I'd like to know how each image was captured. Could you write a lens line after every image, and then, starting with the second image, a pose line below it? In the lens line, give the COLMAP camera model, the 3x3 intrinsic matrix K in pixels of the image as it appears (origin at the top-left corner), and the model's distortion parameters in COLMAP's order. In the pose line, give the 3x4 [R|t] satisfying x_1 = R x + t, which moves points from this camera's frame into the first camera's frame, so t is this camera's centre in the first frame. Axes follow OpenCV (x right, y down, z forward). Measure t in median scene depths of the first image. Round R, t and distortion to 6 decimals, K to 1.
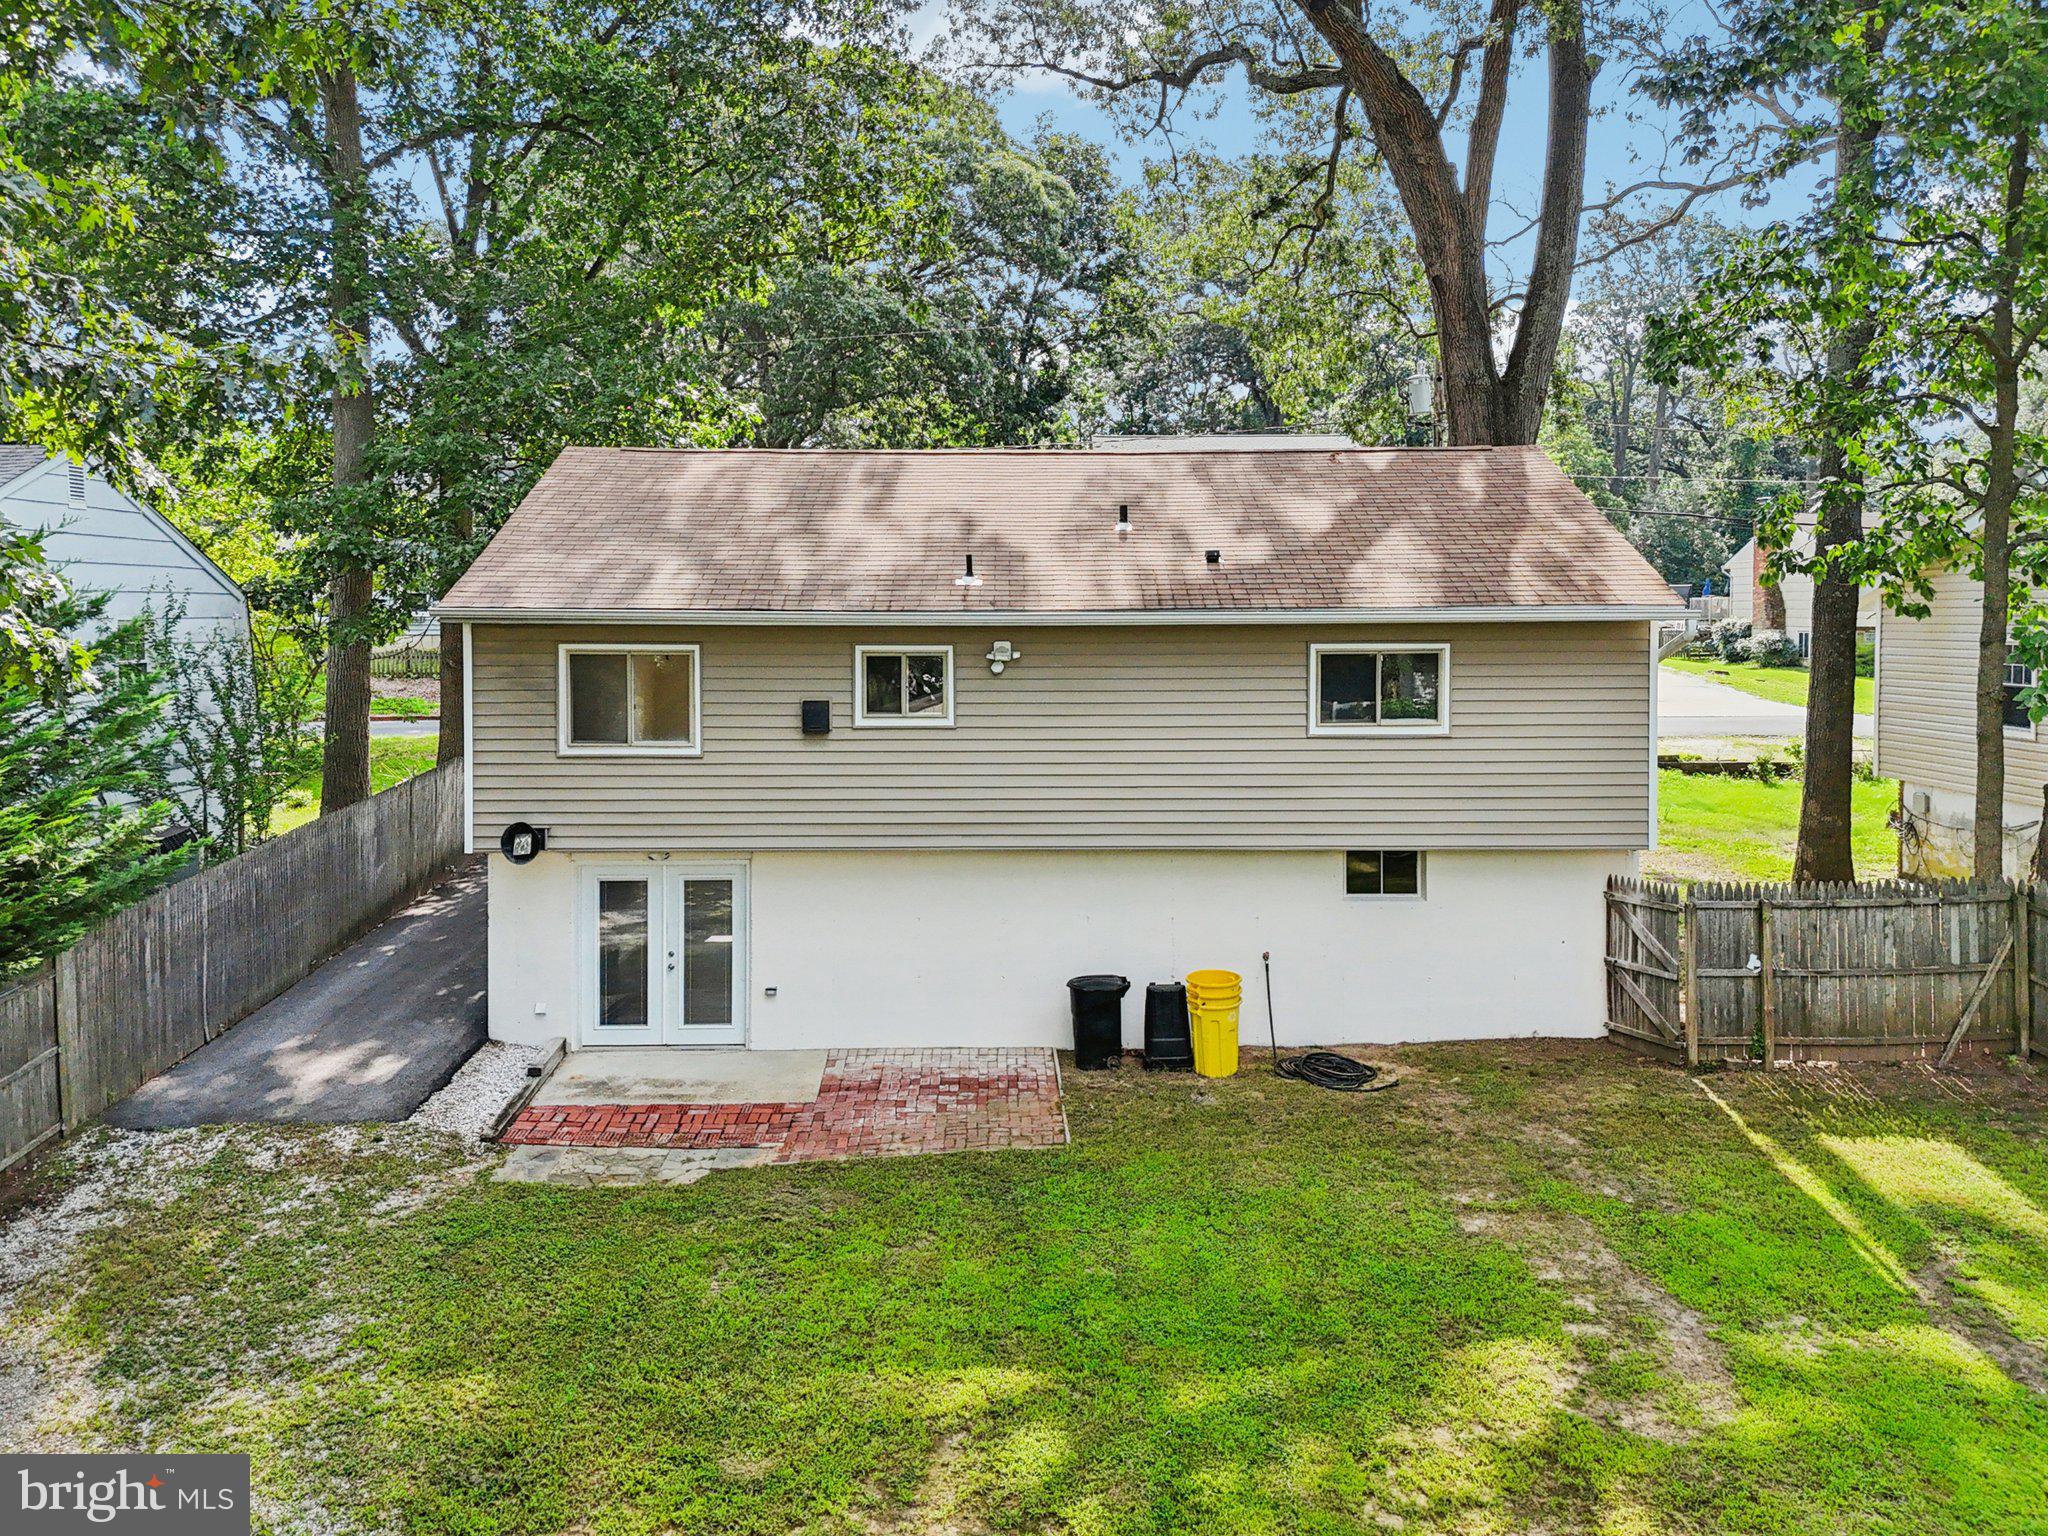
lens RADIAL K [[1723.1, 0, 1003.1], [0, 1723.1, 697.5], [0, 0, 1]] dist [0.039832, -0.012437]
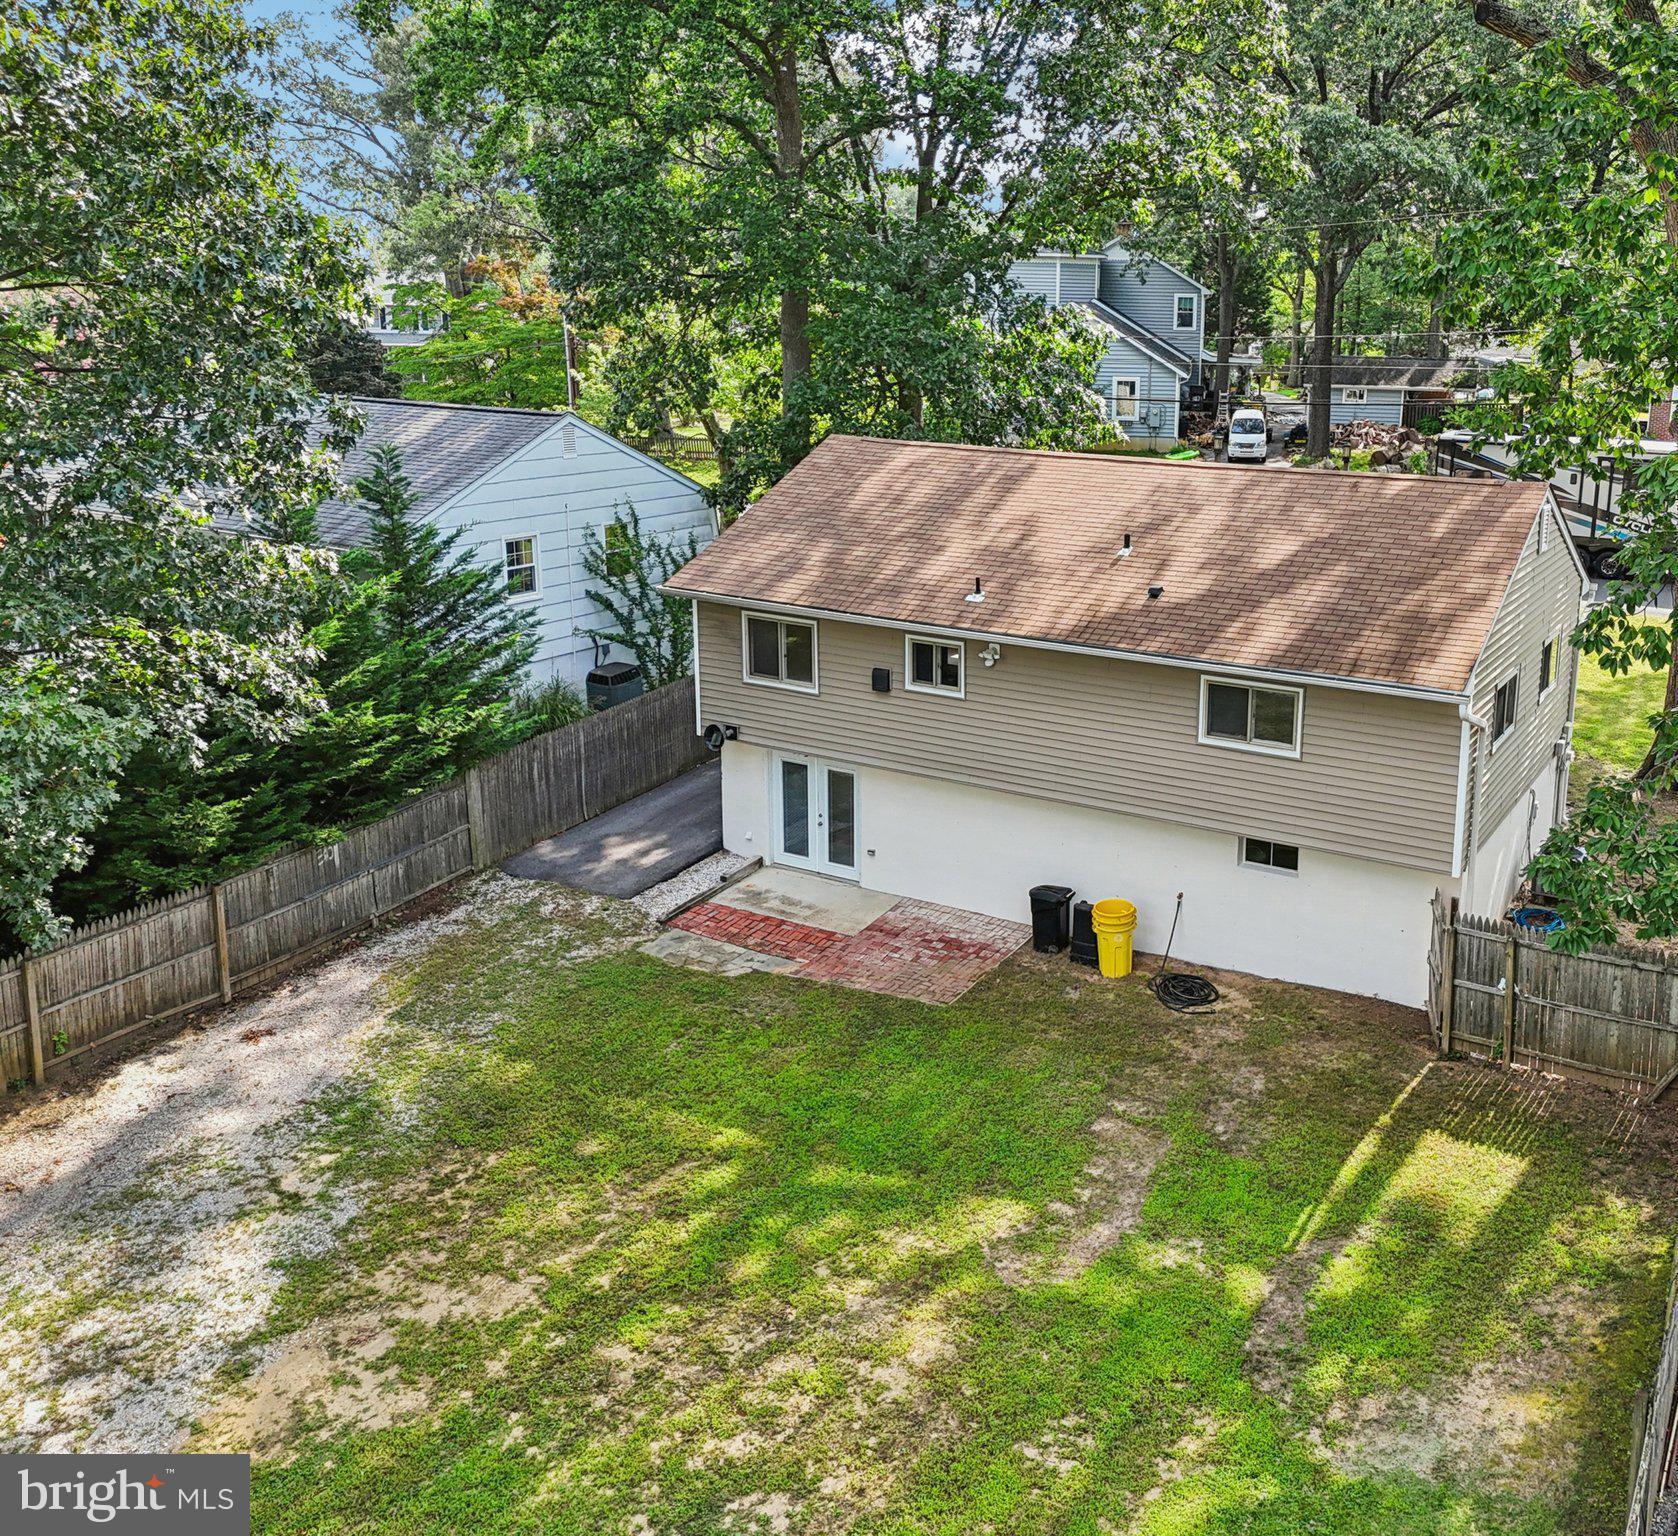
lens RADIAL K [[1650.4, 0, 840.5], [0, 1650.4, 766.3], [0, 0, 1]] dist [0.070586, 0.000000]
pose [[0.845824, 0.147656, -0.512621, 0.637691], [-0.027785, 0.971821, 0.234078, -0.264392], [0.532739, -0.183746, 0.826091, -0.187364]]
